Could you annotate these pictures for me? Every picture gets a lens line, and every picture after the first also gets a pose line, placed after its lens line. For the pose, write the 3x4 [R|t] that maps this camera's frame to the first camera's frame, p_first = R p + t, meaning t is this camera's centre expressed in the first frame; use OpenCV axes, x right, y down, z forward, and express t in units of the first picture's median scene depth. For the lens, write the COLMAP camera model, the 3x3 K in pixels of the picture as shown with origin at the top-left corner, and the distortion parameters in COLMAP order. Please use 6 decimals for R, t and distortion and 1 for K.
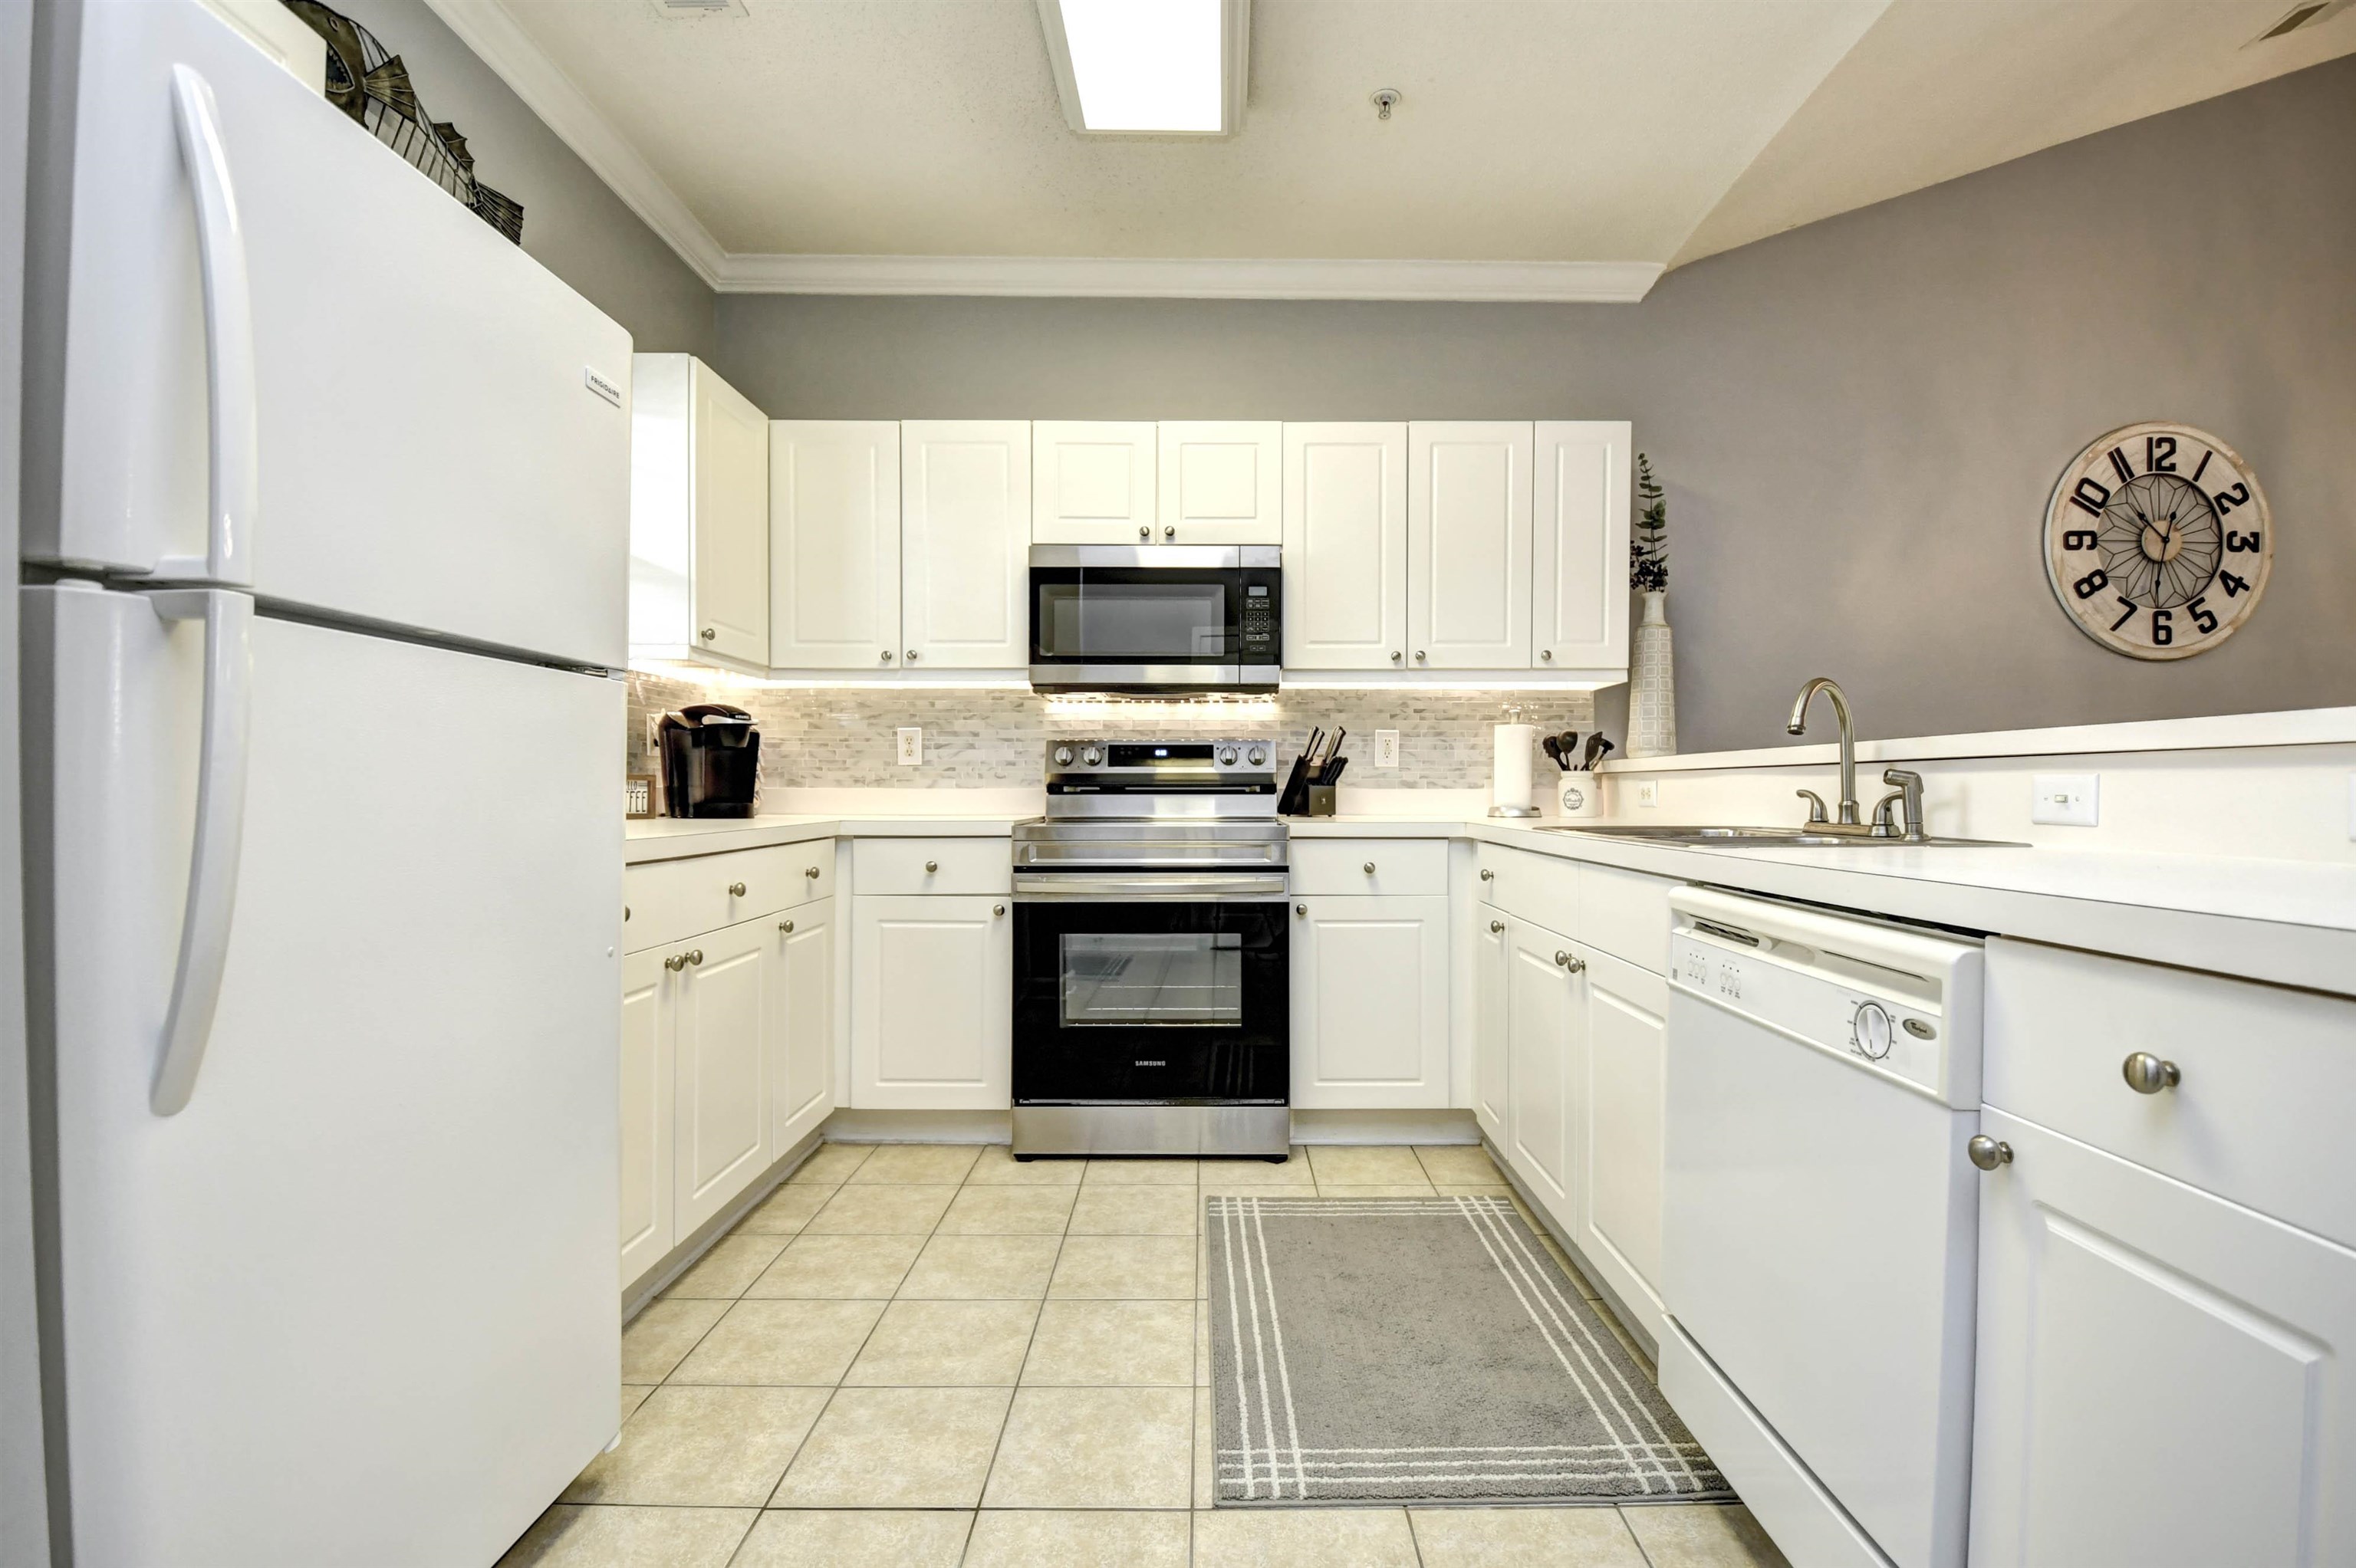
lens RADIAL K [[1037.7, 0, 1217.8], [0, 1037.7, 807.4], [0, 0, 1]] dist [0.015107, -0.022951]
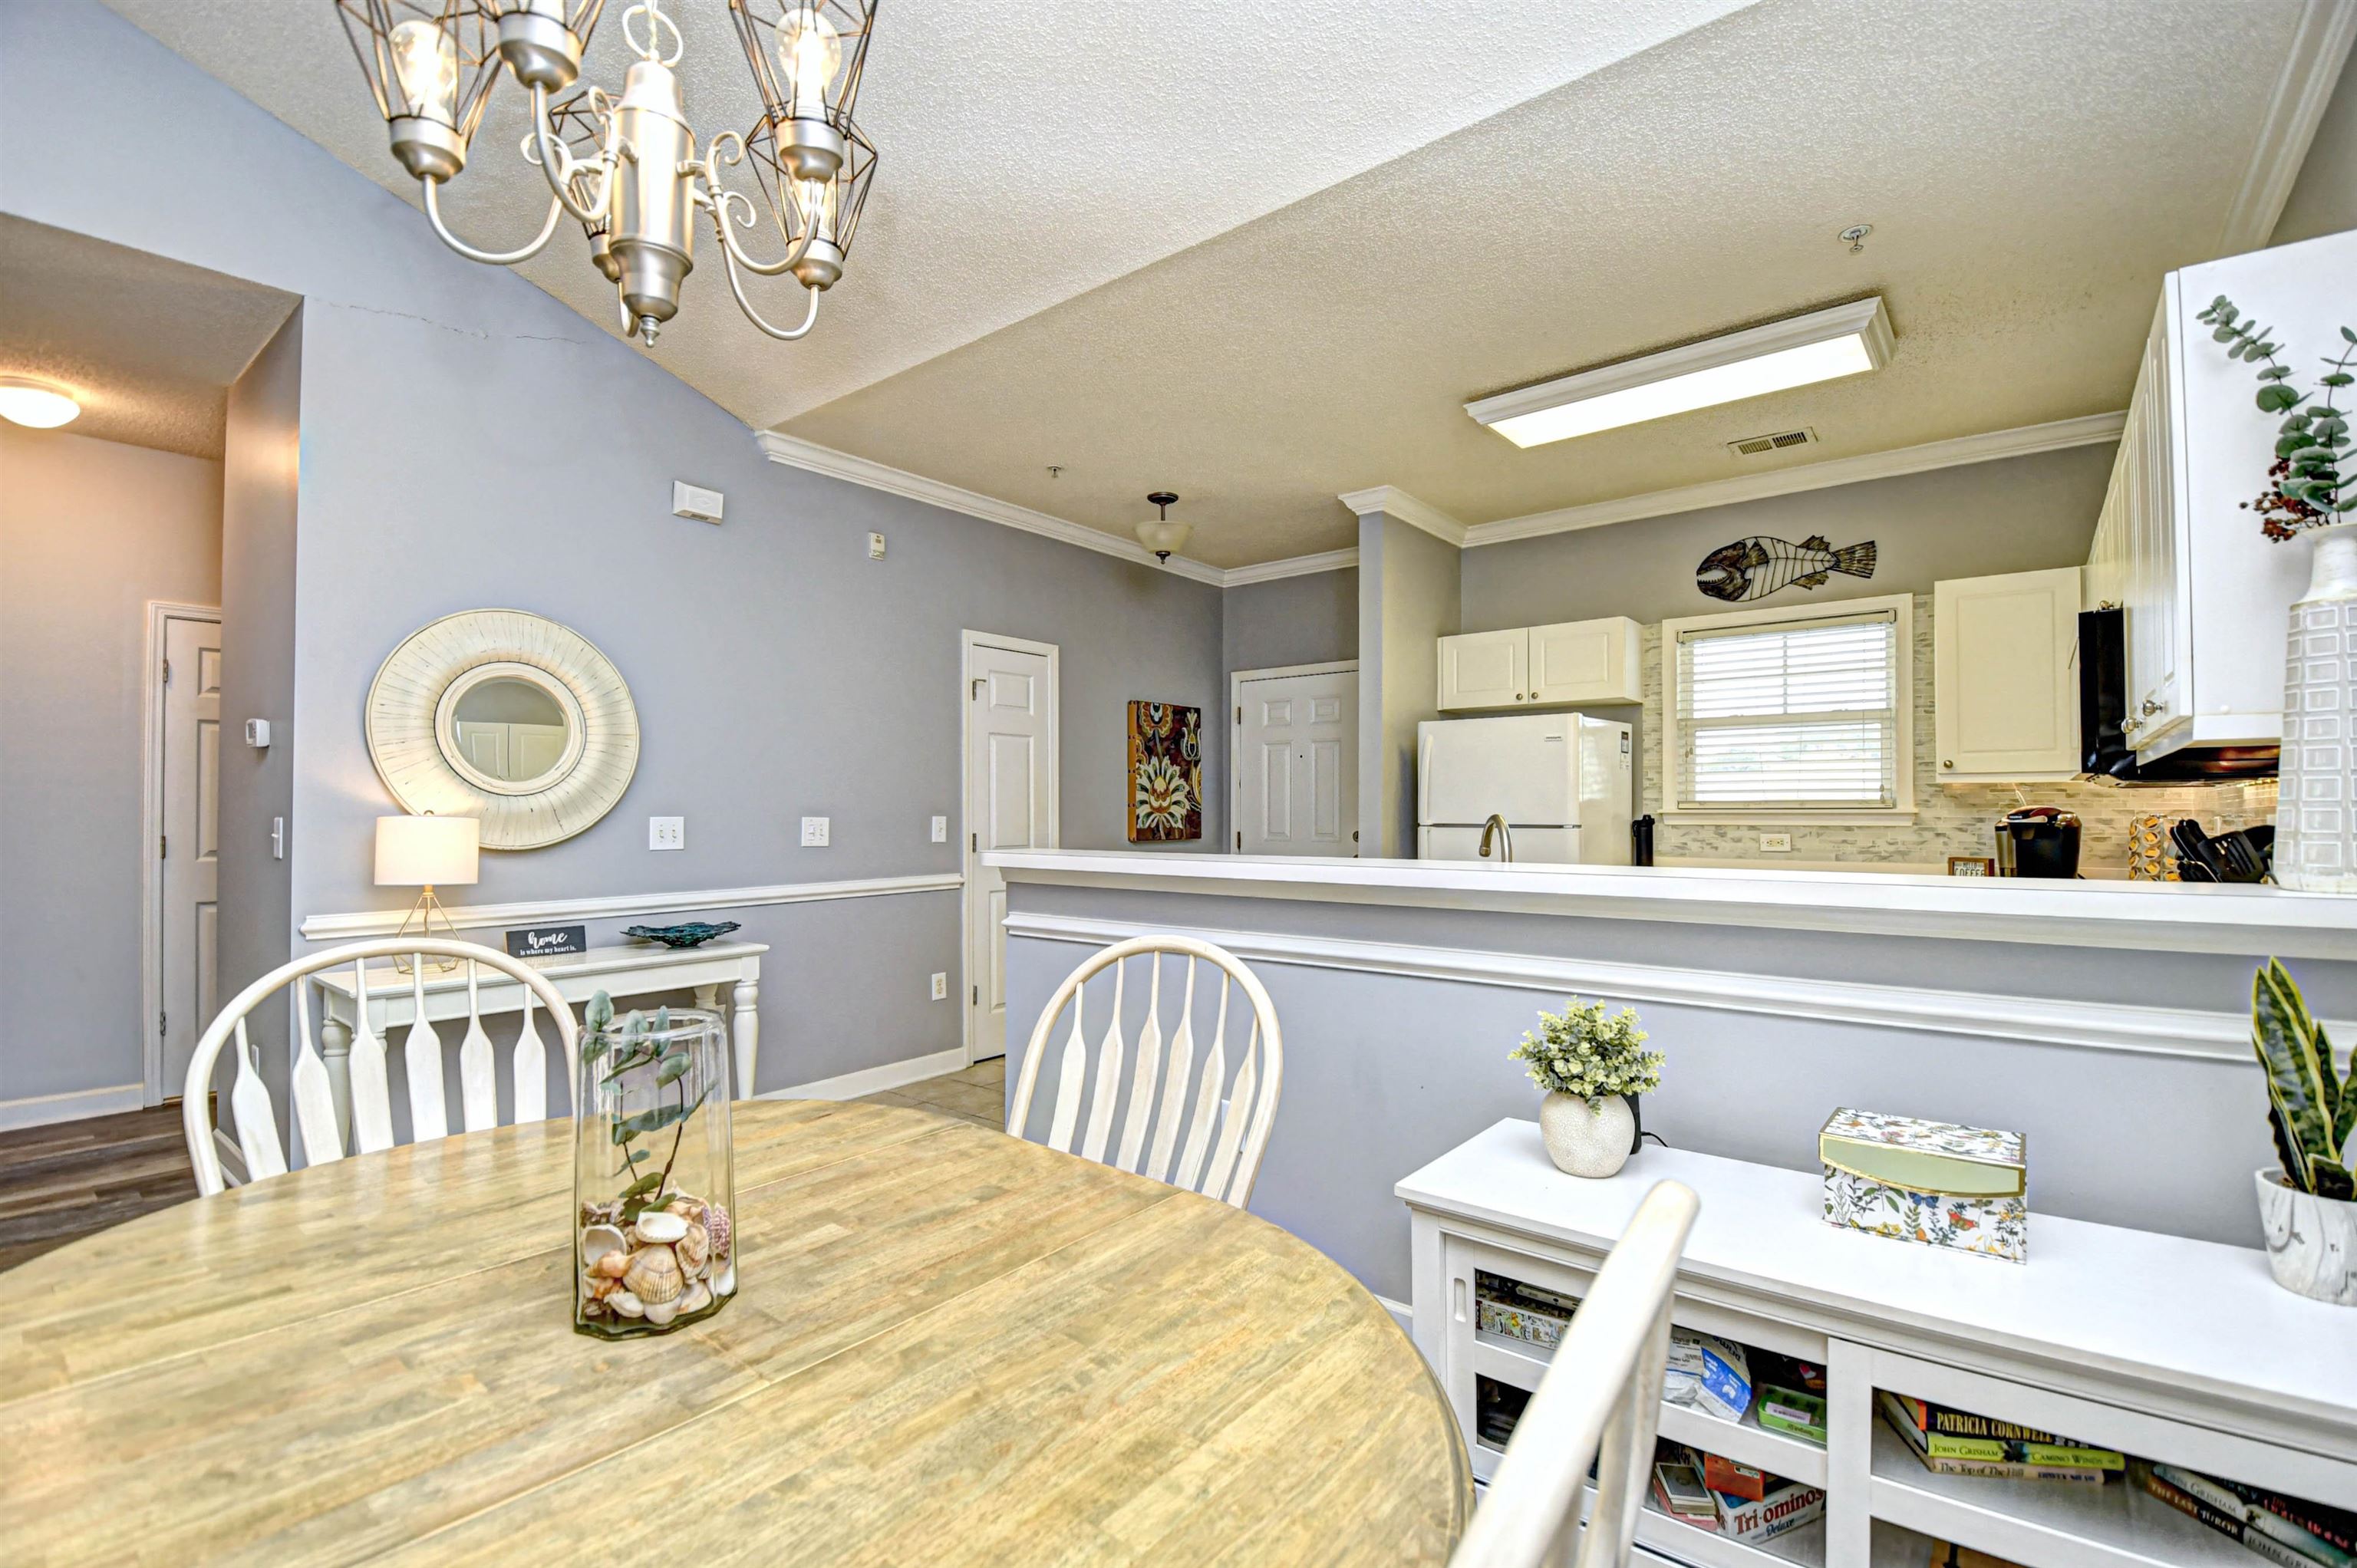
lens RADIAL K [[1042.4, 0, 1182.4], [0, 1042.4, 791.4], [0, 0, 1]] dist [0.017127, -0.020749]
pose [[-0.633054, -0.017485, -0.773910, 1.171514], [-0.012718, 0.999845, -0.012186, -0.084878], [0.774003, 0.002128, -0.633178, 0.965041]]
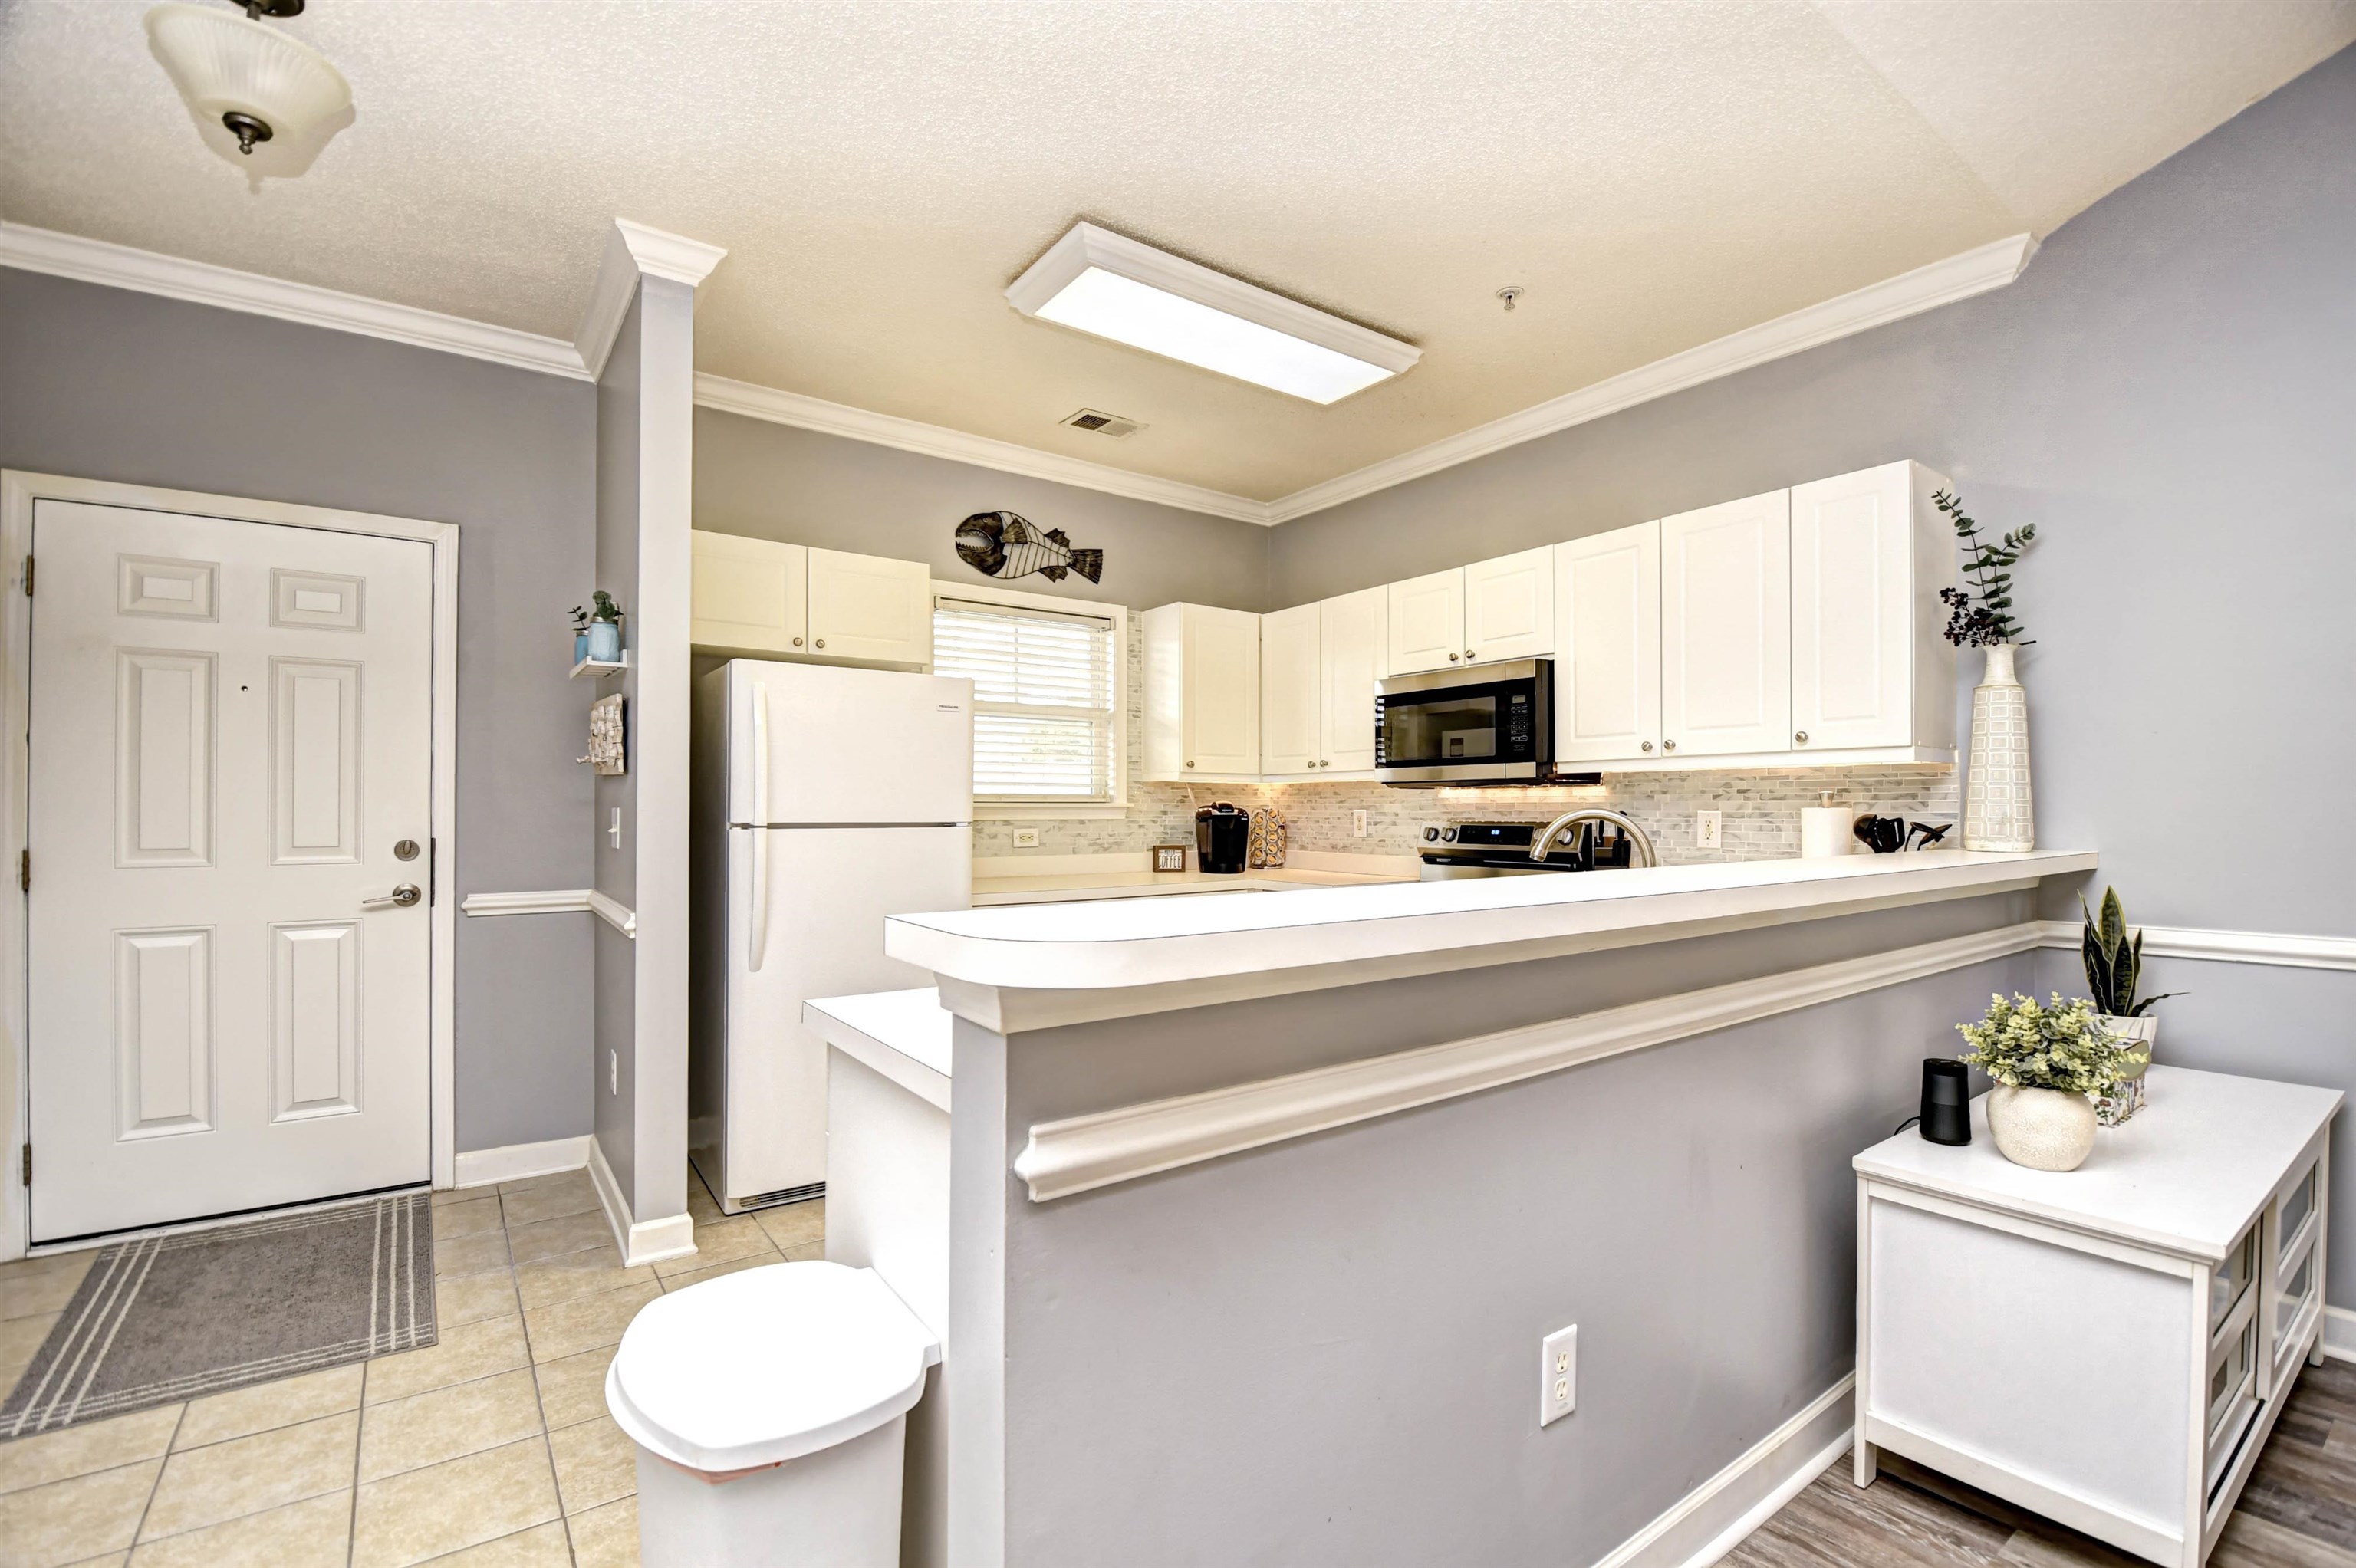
lens RADIAL K [[1029.5, 0, 1195.7], [0, 1029.5, 804.6], [0, 0, 1]] dist [0.013304, -0.019187]
pose [[0.588090, -0.004919, -0.808780, 0.754885], [-0.011484, 0.999830, -0.014431, -0.068326], [0.808714, 0.017775, 0.587934, 0.028746]]
